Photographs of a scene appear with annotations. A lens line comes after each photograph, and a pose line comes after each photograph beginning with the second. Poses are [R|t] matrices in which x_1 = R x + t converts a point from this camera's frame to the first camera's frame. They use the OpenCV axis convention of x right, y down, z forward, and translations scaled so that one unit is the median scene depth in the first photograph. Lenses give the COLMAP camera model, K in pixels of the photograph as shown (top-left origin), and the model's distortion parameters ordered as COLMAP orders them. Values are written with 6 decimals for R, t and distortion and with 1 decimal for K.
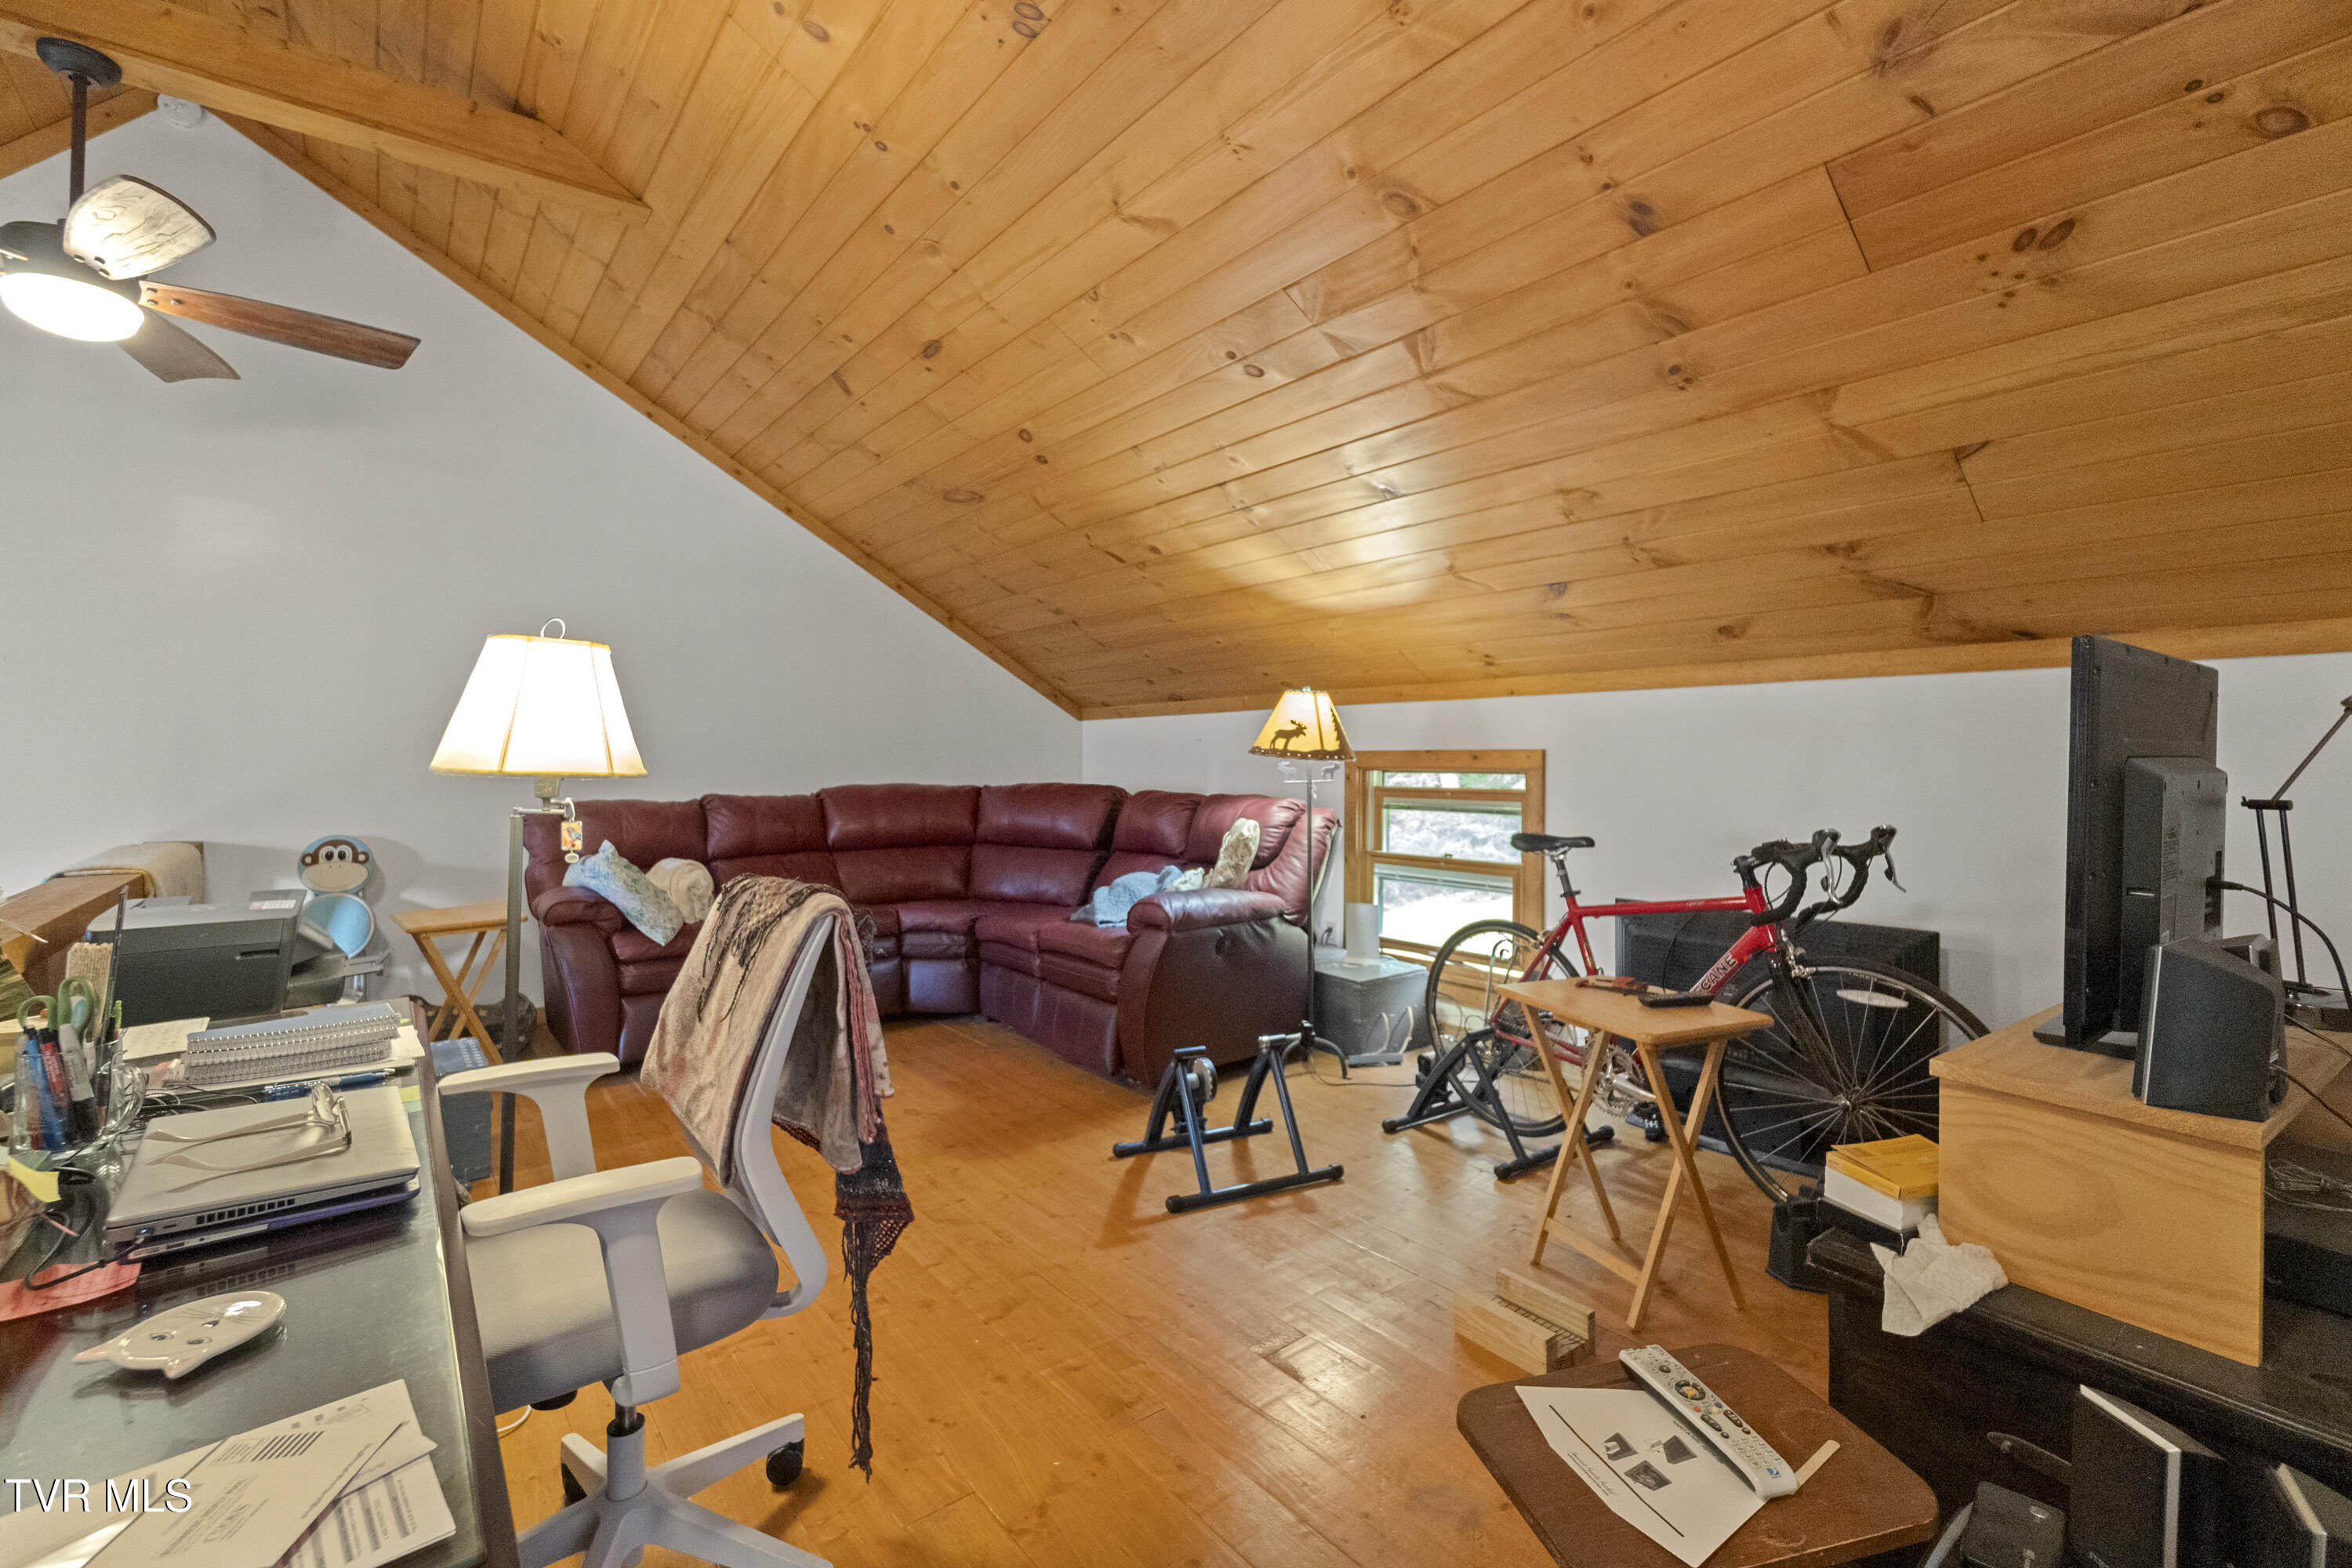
lens RADIAL K [[1027.3, 0, 1184.9], [0, 1027.3, 764.4], [0, 0, 1]] dist [-0.007151, 0.002304]
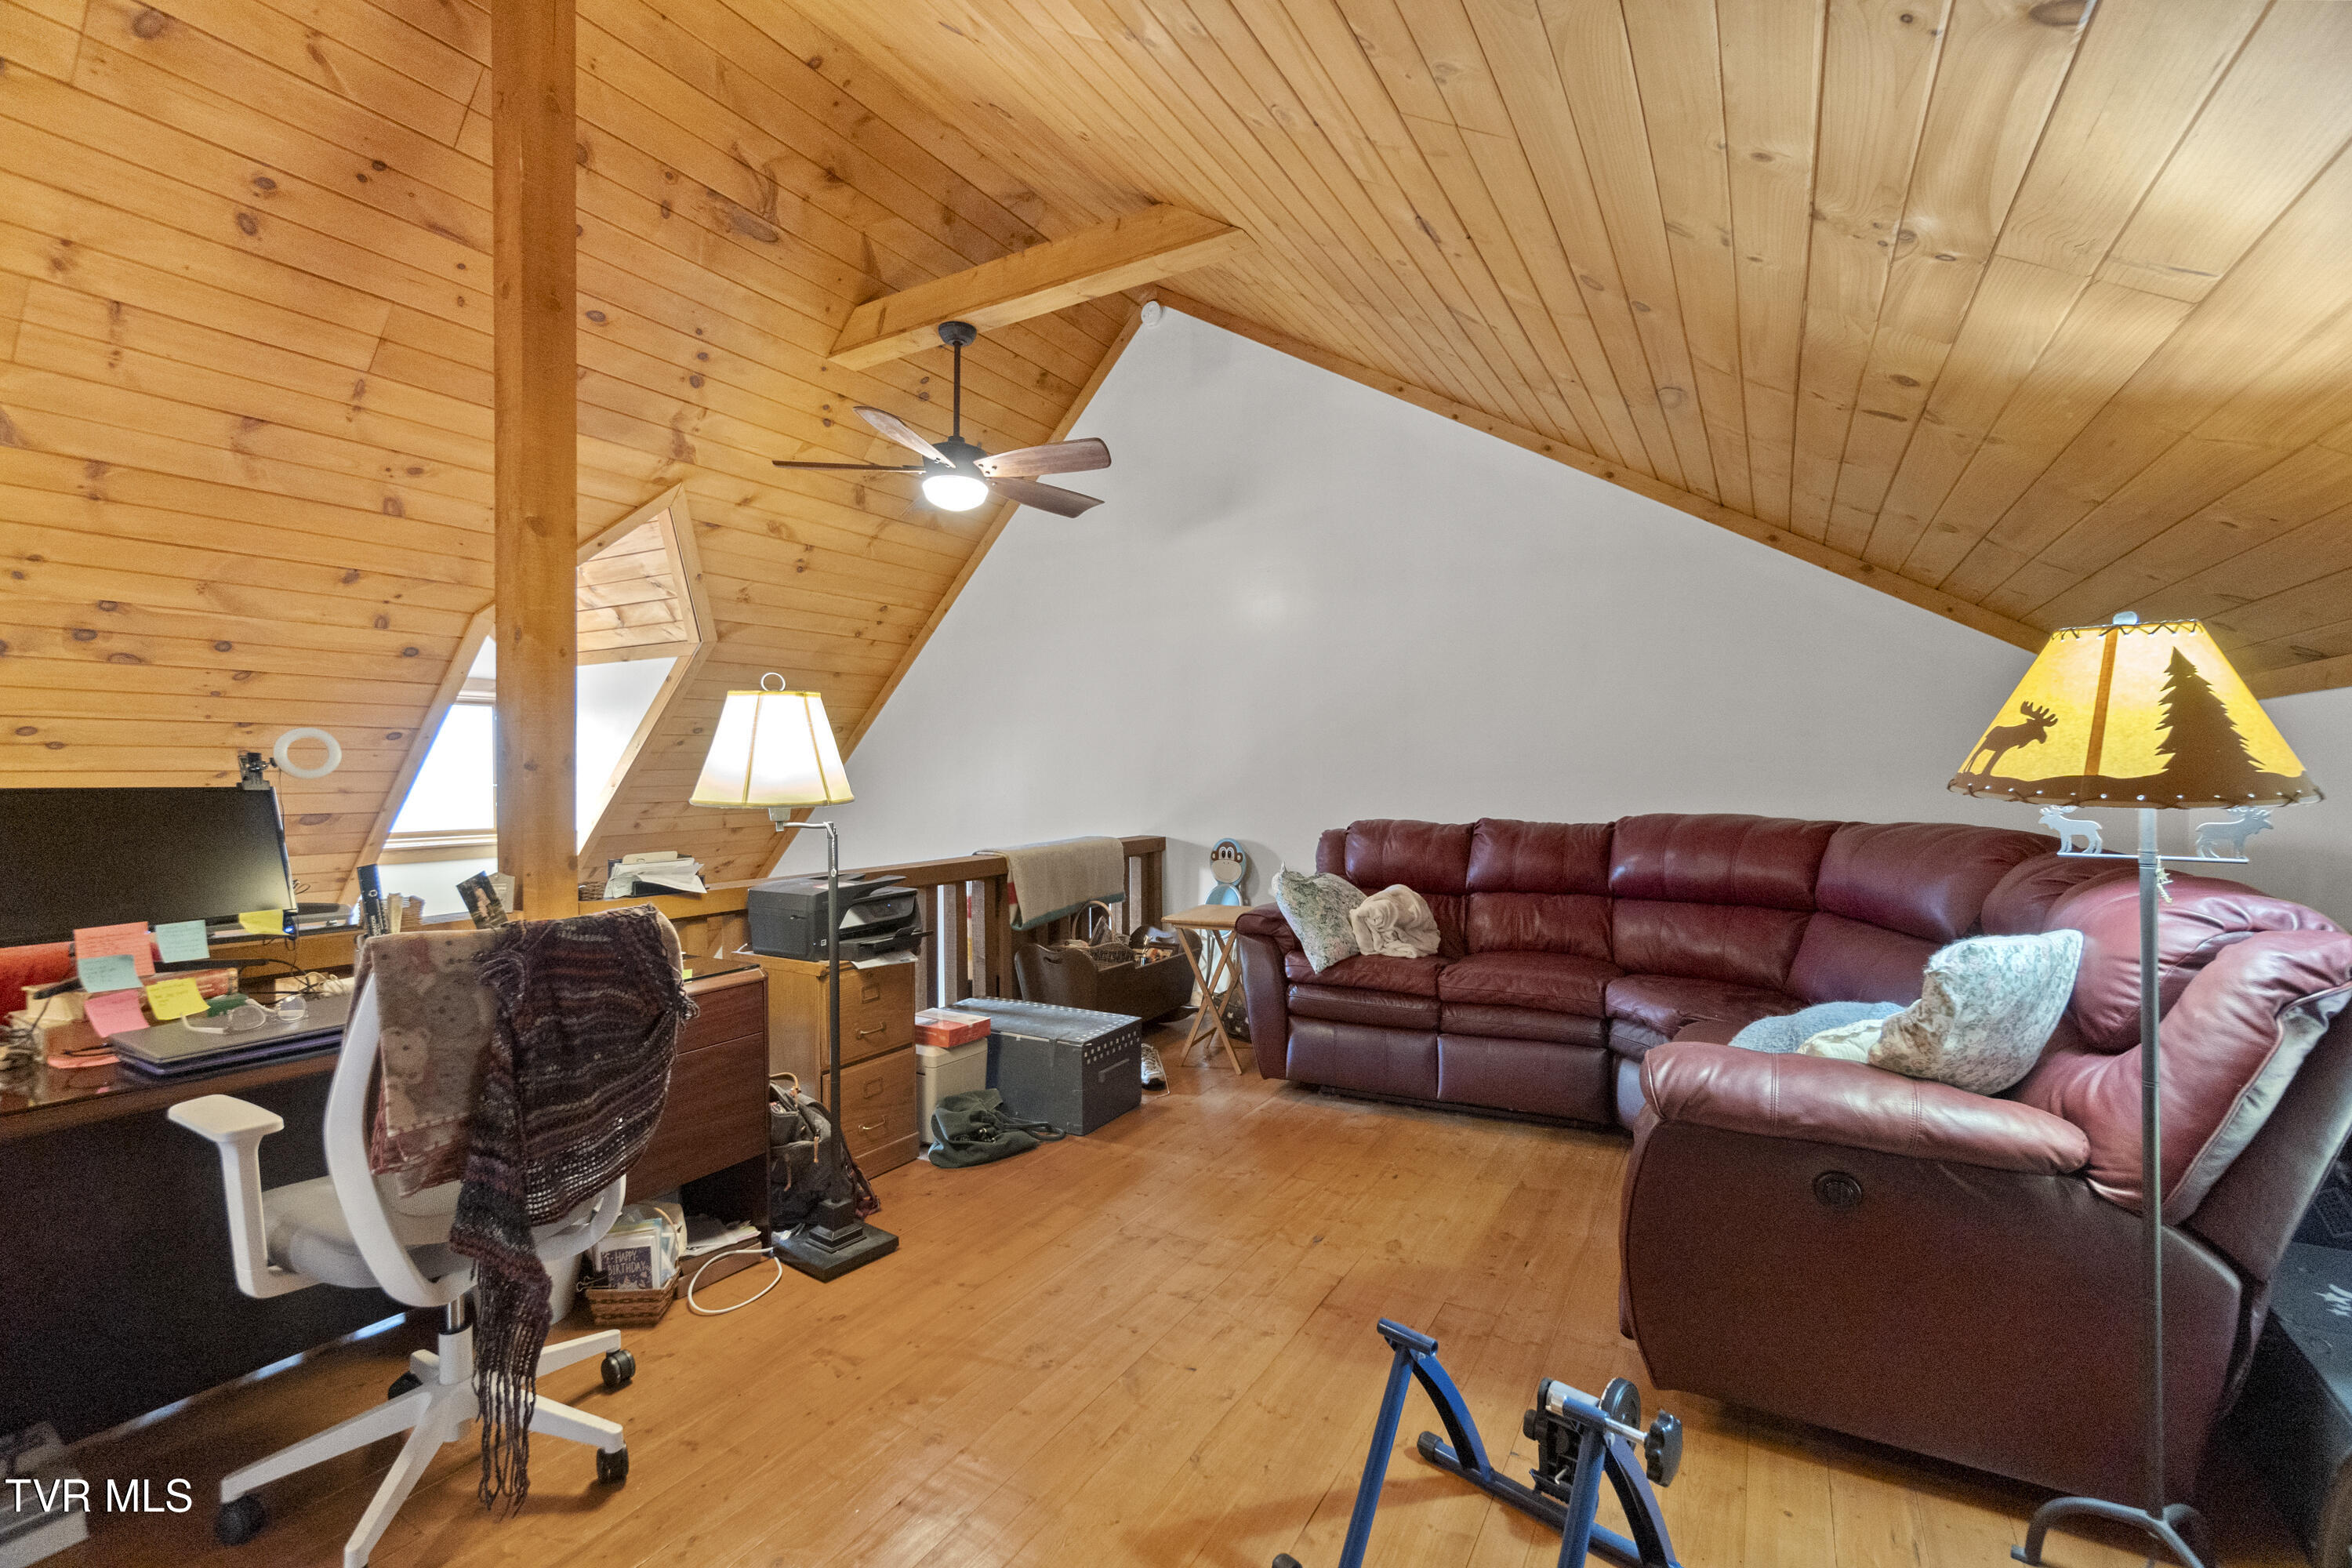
lens RADIAL K [[1027.3, 0, 1172.2], [0, 1027.3, 789.0], [0, 0, 1]] dist [-0.007151, 0.002304]
pose [[0.353072, 0.017559, -0.935432, 0.331596], [-0.003243, 0.999841, 0.017544, -0.013740], [0.935591, -0.003160, 0.353072, 0.492557]]
